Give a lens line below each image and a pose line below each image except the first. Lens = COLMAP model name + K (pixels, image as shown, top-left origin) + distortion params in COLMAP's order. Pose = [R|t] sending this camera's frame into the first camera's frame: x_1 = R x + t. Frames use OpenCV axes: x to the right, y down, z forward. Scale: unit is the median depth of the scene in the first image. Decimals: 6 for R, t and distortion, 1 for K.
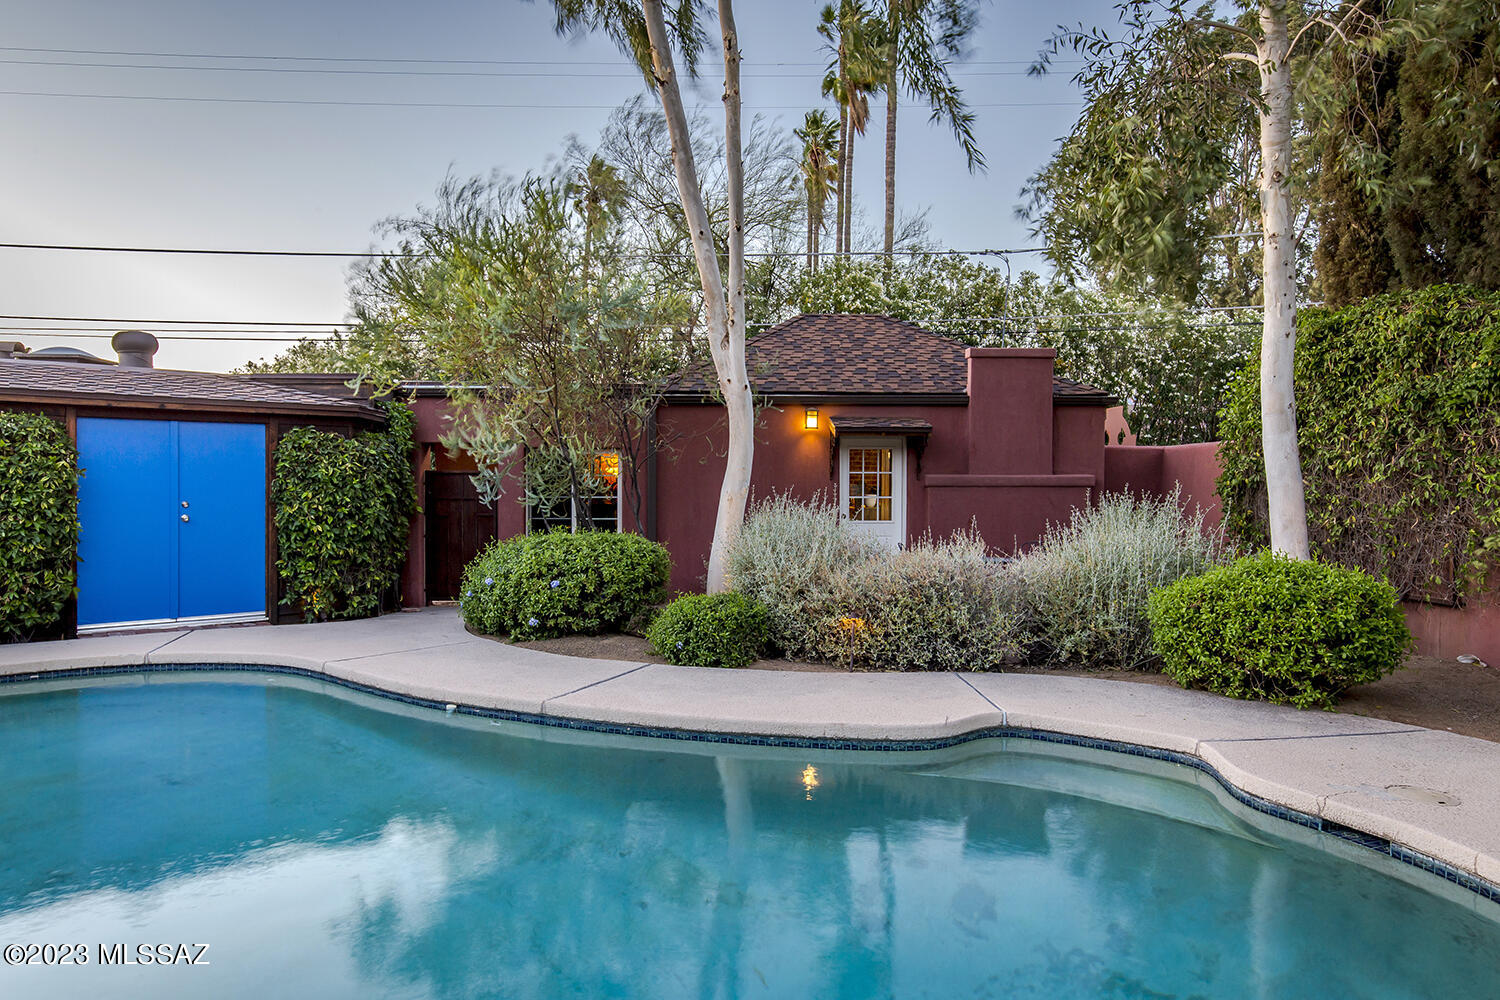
lens RADIAL K [[938.8, 0, 760.7], [0, 938.8, 500.7], [0, 0, 1]] dist [0.004384, 0.001076]
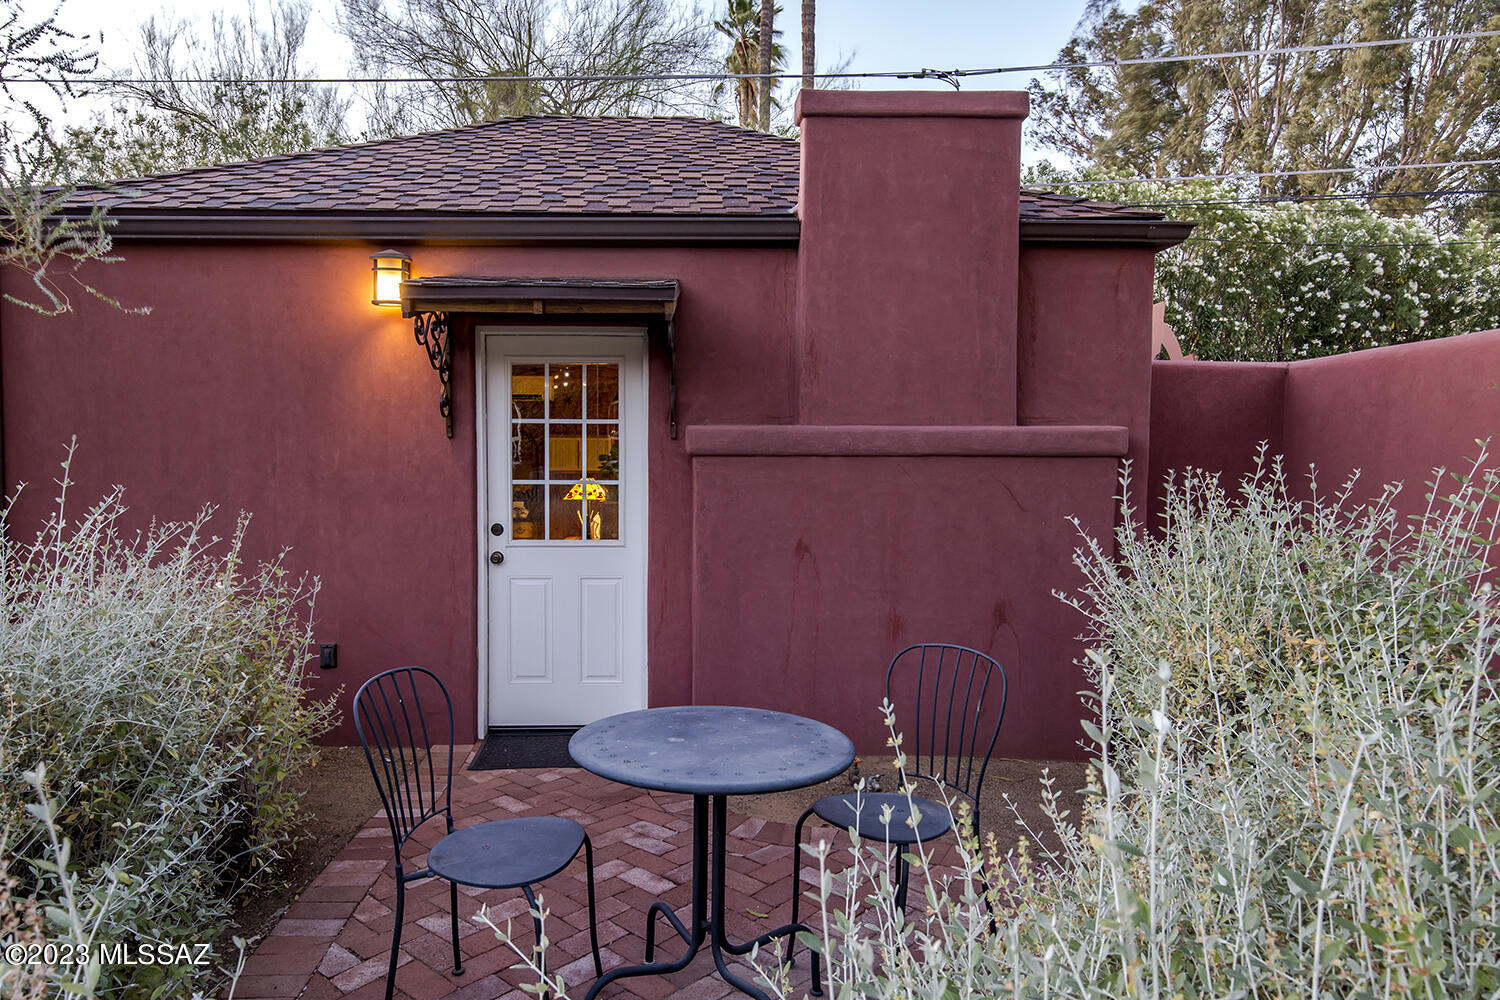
lens RADIAL K [[938.8, 0, 738.1], [0, 938.8, 499.1], [0, 0, 1]] dist [0.004384, 0.001076]
pose [[0.999936, 0.003706, -0.010646, 0.200451], [-0.003430, 0.999661, 0.025805, -0.007164], [0.010738, -0.025767, 0.999610, 0.612073]]
